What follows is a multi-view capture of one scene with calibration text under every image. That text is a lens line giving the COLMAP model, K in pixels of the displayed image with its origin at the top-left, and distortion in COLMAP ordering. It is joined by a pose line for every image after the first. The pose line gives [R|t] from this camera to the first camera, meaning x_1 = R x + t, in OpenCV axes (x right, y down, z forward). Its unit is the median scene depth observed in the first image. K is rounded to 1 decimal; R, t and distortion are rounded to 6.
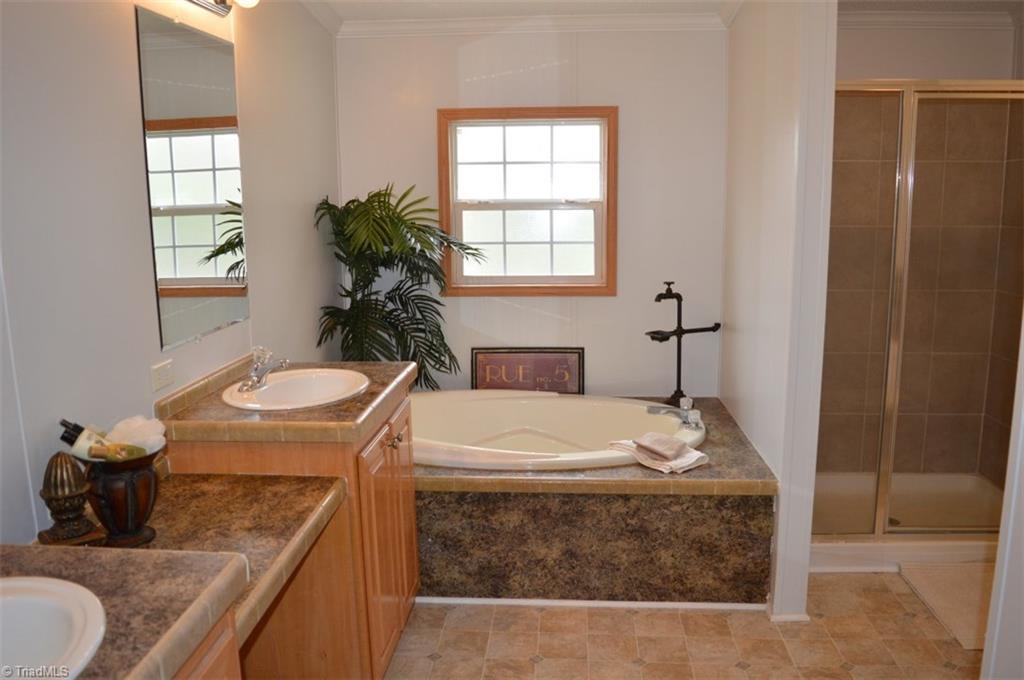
lens RADIAL K [[818.7, 0, 512.0], [0, 818.7, 340.0], [0, 0, 1]] dist [-0.094473, 0.021795]
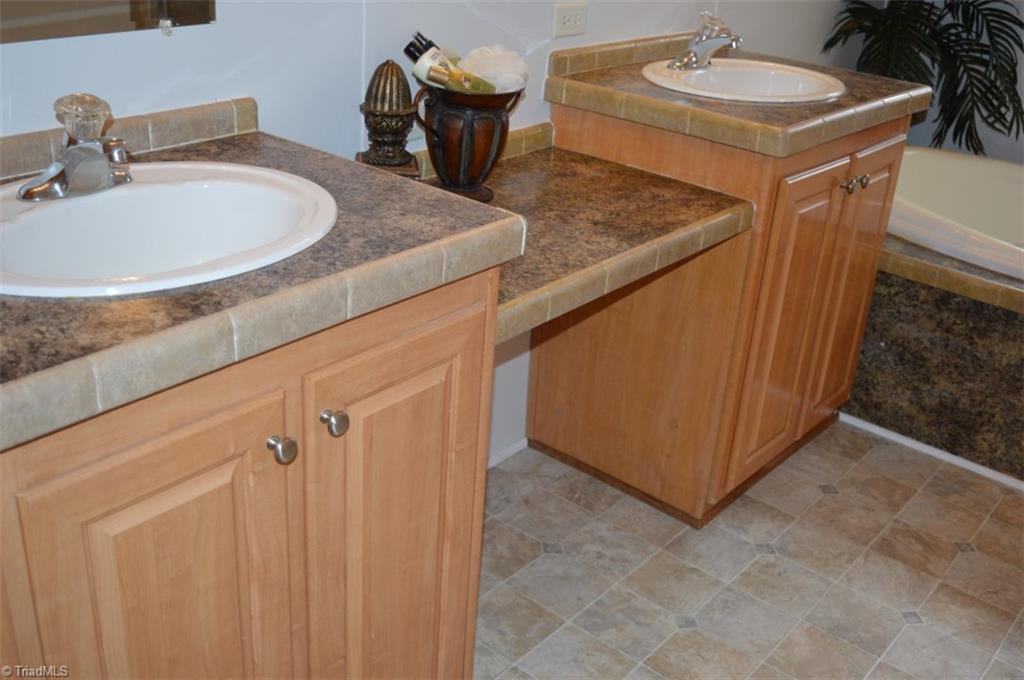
lens RADIAL K [[1061.7, 0, 512.0], [0, 1061.7, 340.0], [0, 0, 1]] dist [-0.072751, 0.014961]
pose [[0.811344, 0.313018, -0.493701, 0.088869], [-0.188109, 0.939436, 0.286487, 0.039124], [0.553476, -0.139570, 0.821087, 0.063954]]
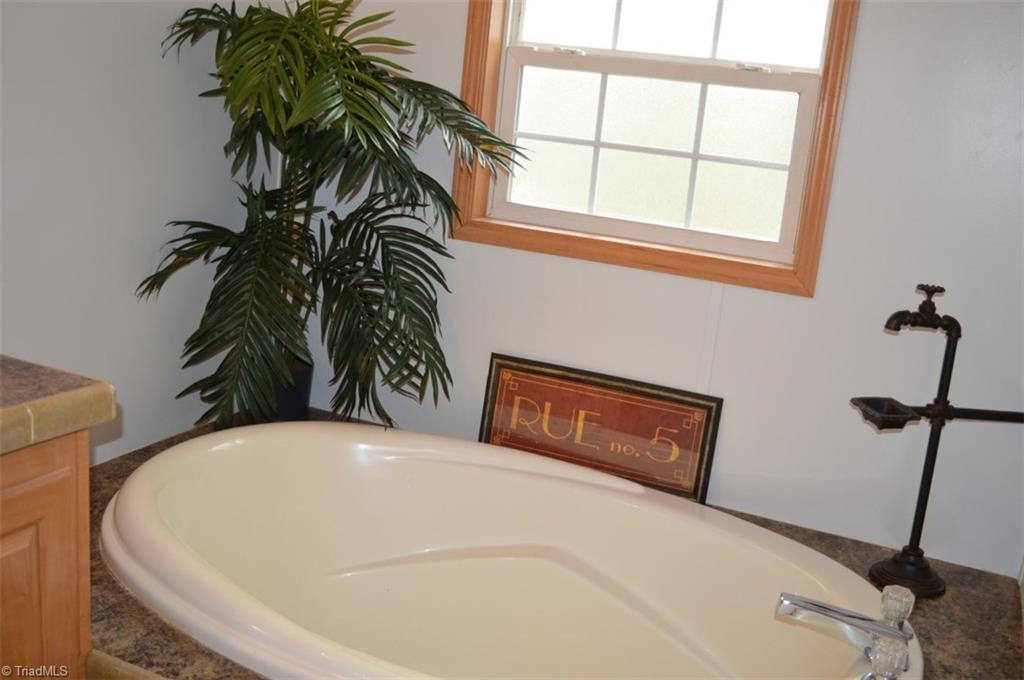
lens RADIAL K [[1061.7, 0, 512.0], [0, 1061.7, 340.0], [0, 0, 1]] dist [-0.072751, 0.014961]
pose [[0.935242, 0.180008, -0.304827, 0.200292], [-0.166164, 0.983539, 0.070997, -0.059139], [0.312589, -0.015748, 0.949758, 0.552433]]
